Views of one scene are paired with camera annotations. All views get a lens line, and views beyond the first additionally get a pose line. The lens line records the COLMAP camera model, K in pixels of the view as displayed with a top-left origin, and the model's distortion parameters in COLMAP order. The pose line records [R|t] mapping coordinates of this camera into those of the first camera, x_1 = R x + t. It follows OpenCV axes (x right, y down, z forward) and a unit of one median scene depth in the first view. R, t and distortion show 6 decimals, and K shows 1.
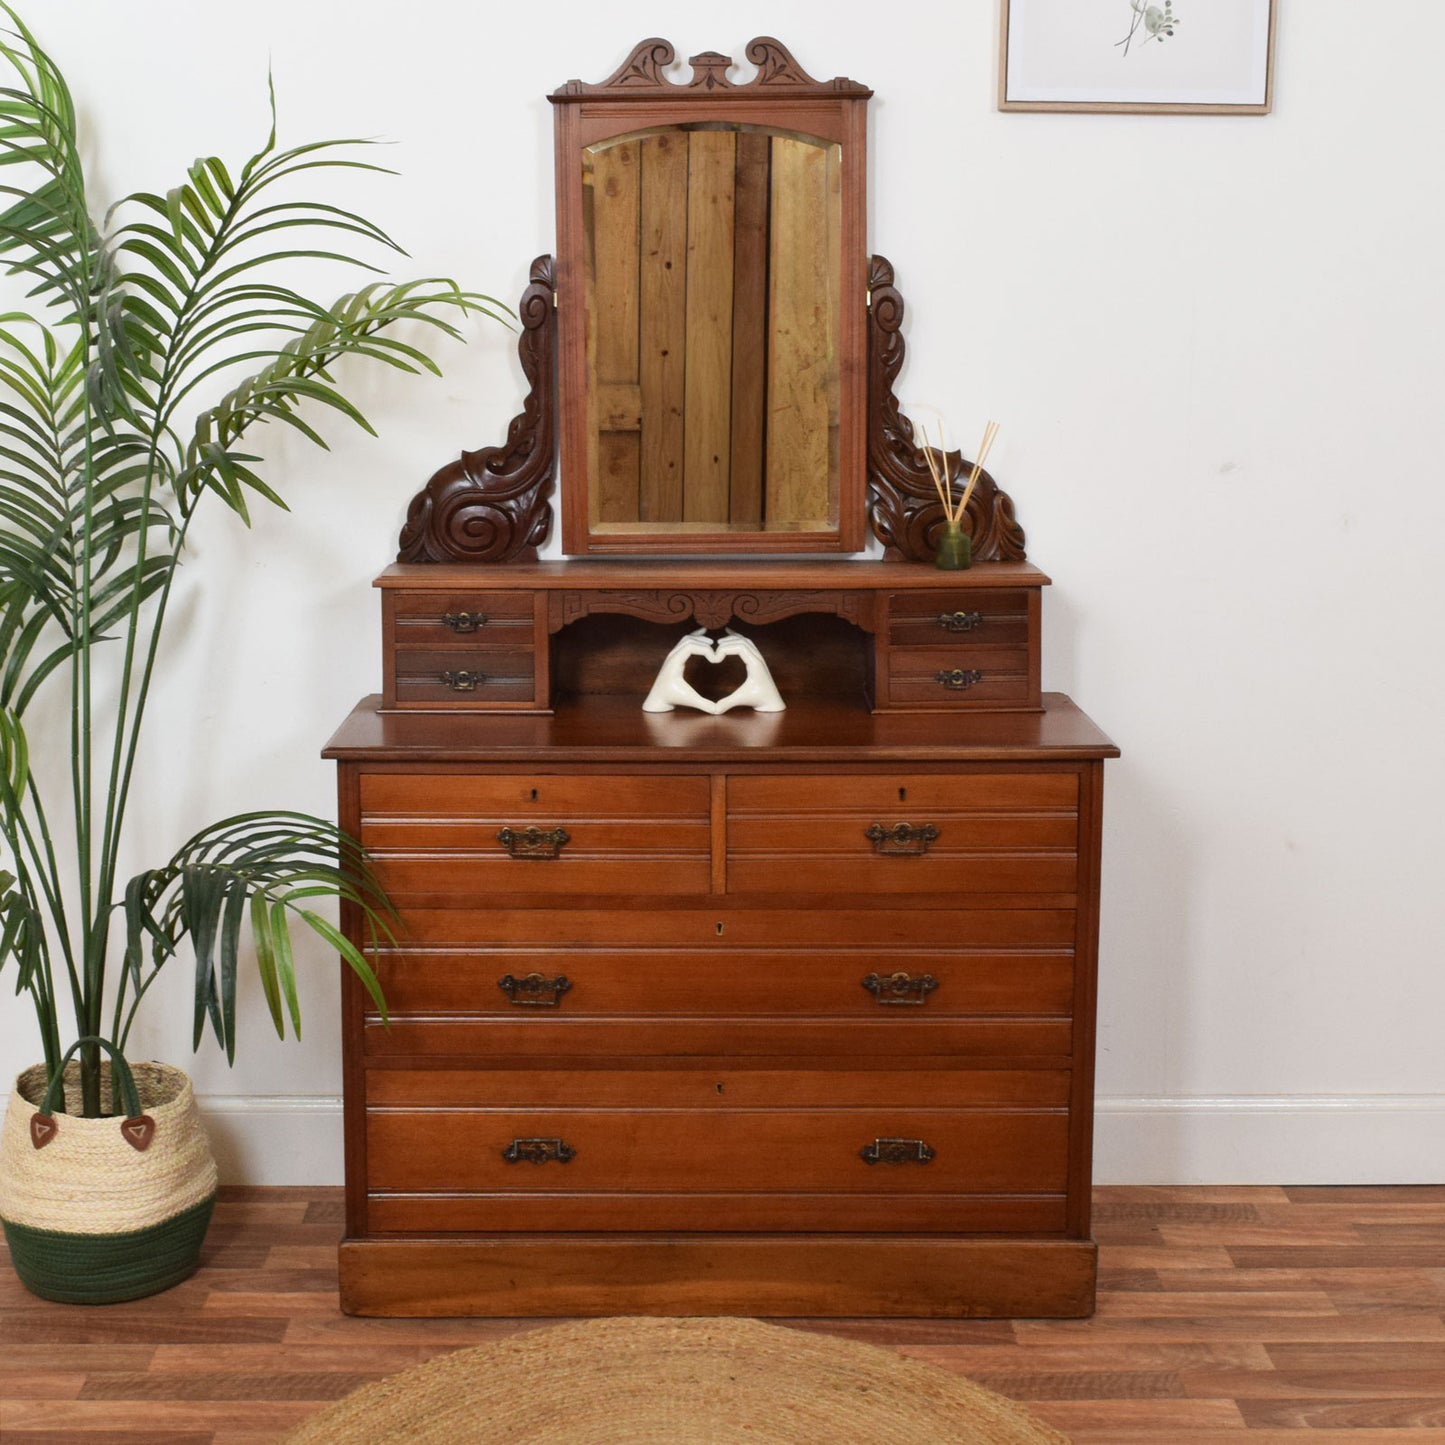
lens RADIAL K [[2562.9, 0, 715.7], [0, 2562.9, 723.7], [0, 0, 1]] dist [-0.013634, 0.000000]
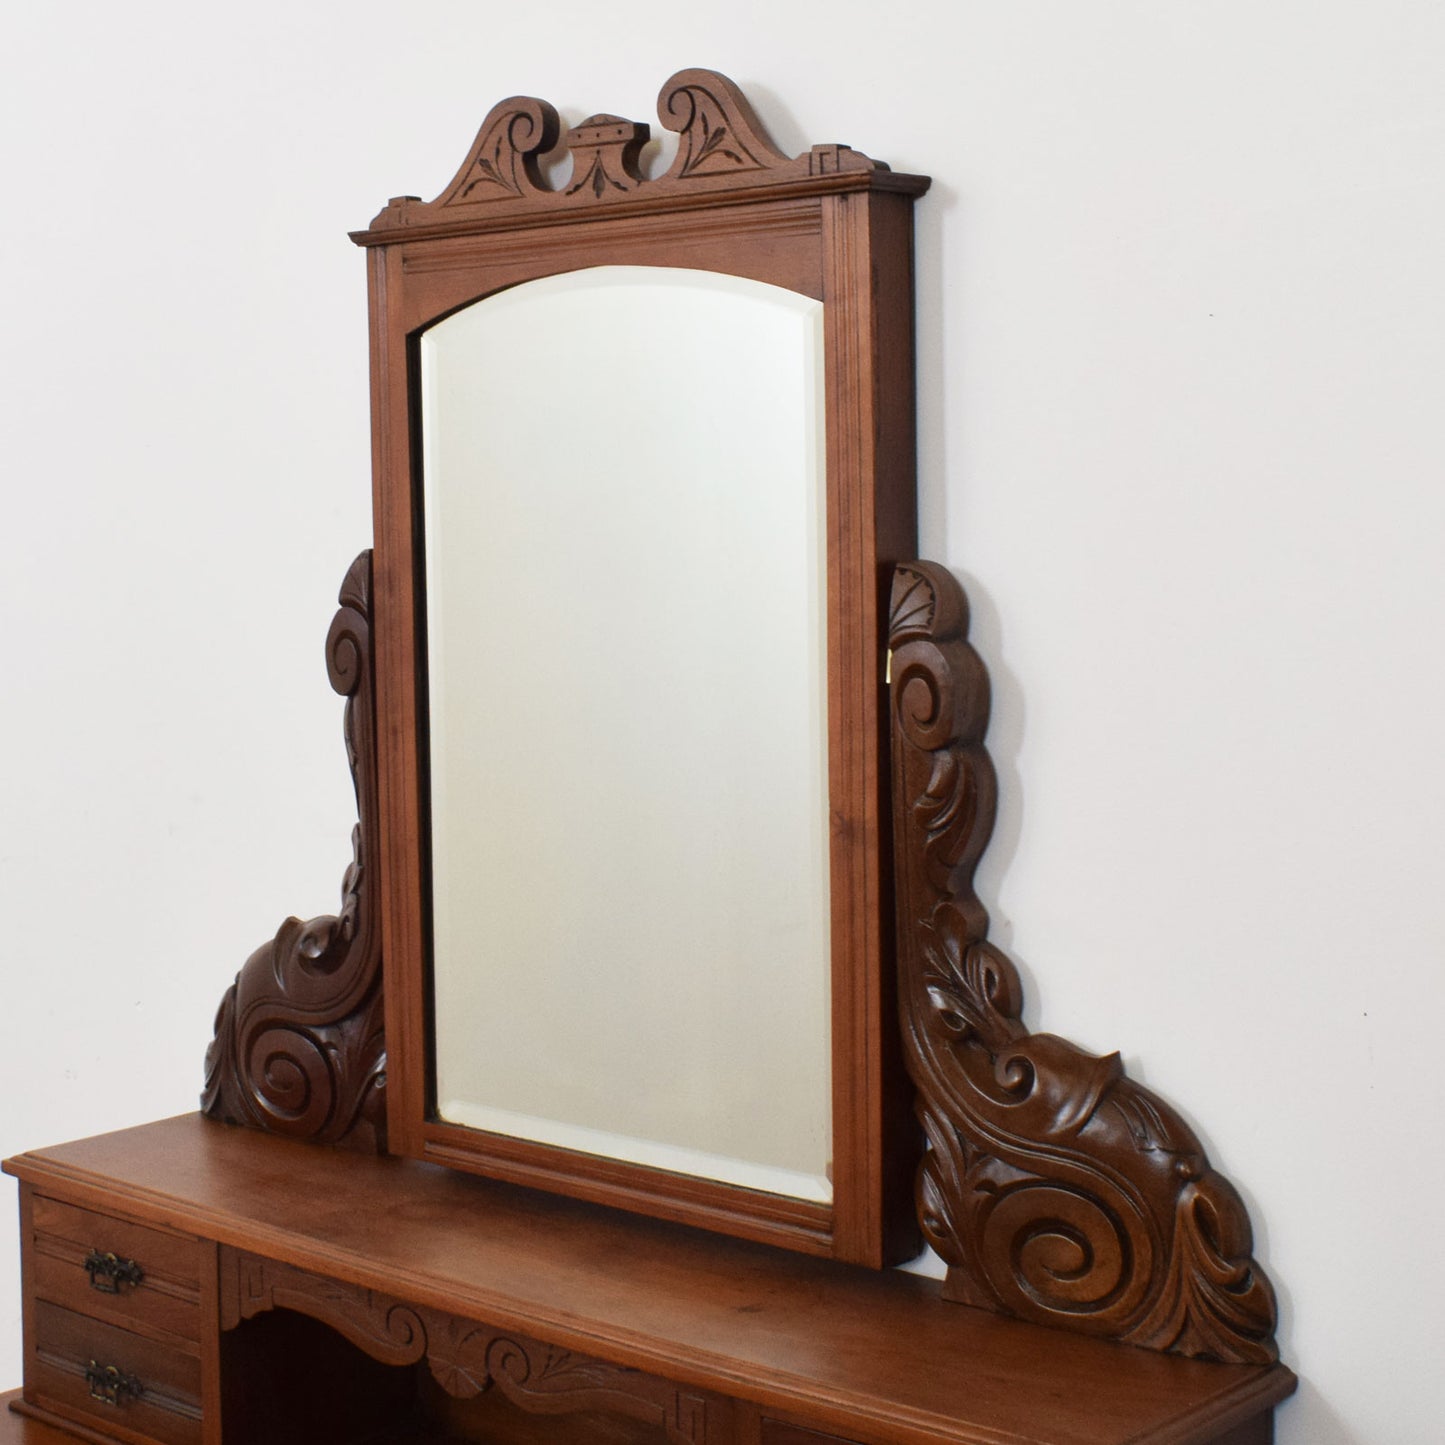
lens RADIAL K [[2562.9, 0, 696.7], [0, 2562.9, 700.1], [0, 0, 1]] dist [-0.013634, 0.000000]
pose [[0.742710, 0.055040, -0.667347, 0.318182], [-0.106180, 0.993687, -0.036215, -0.144986], [0.661141, 0.097756, 0.743866, 0.684278]]
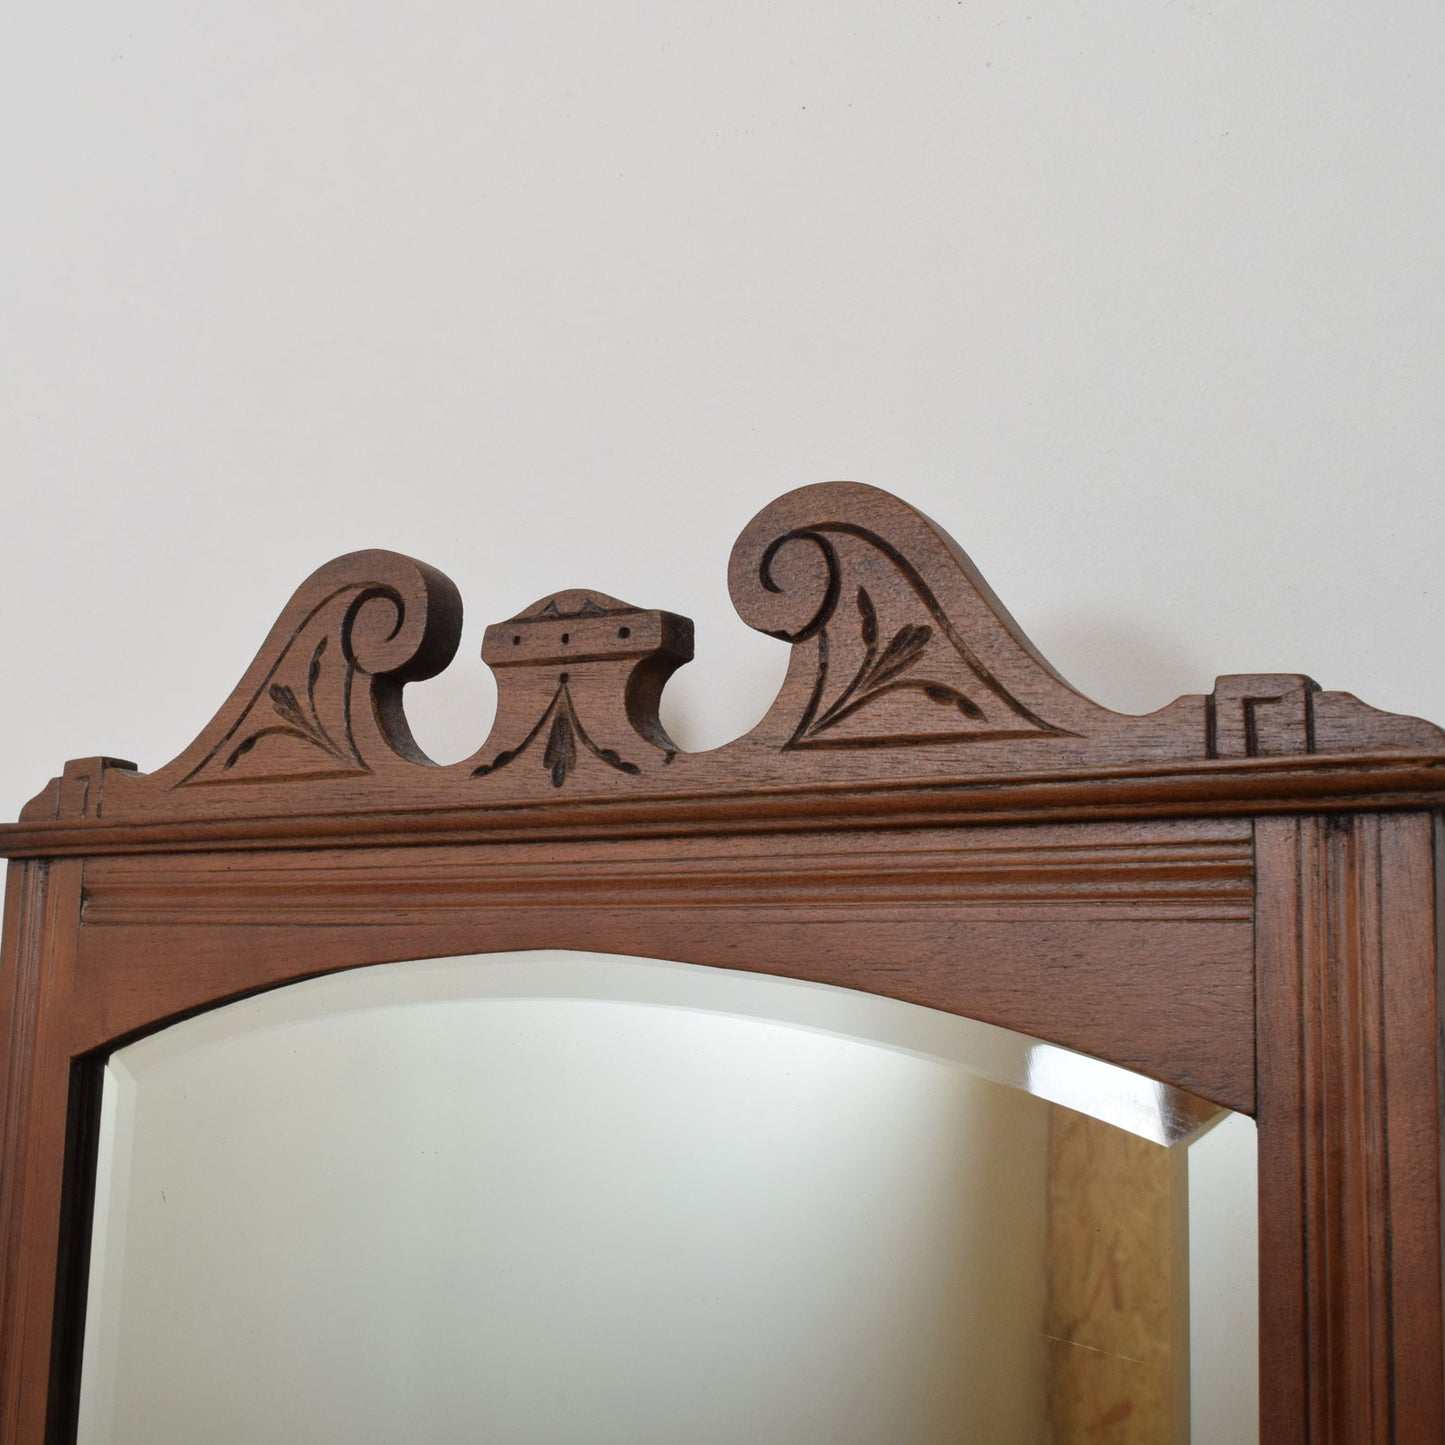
lens RADIAL K [[1906.9, 0, 720.3], [0, 1906.9, 716.4], [0, 0, 1]] dist [-0.027301, 0.000000]
pose [[0.840022, -0.052356, -0.540021, 0.083518], [-0.126127, 0.949220, -0.288224, -0.213897], [0.527689, 0.310225, 0.790762, 0.895524]]
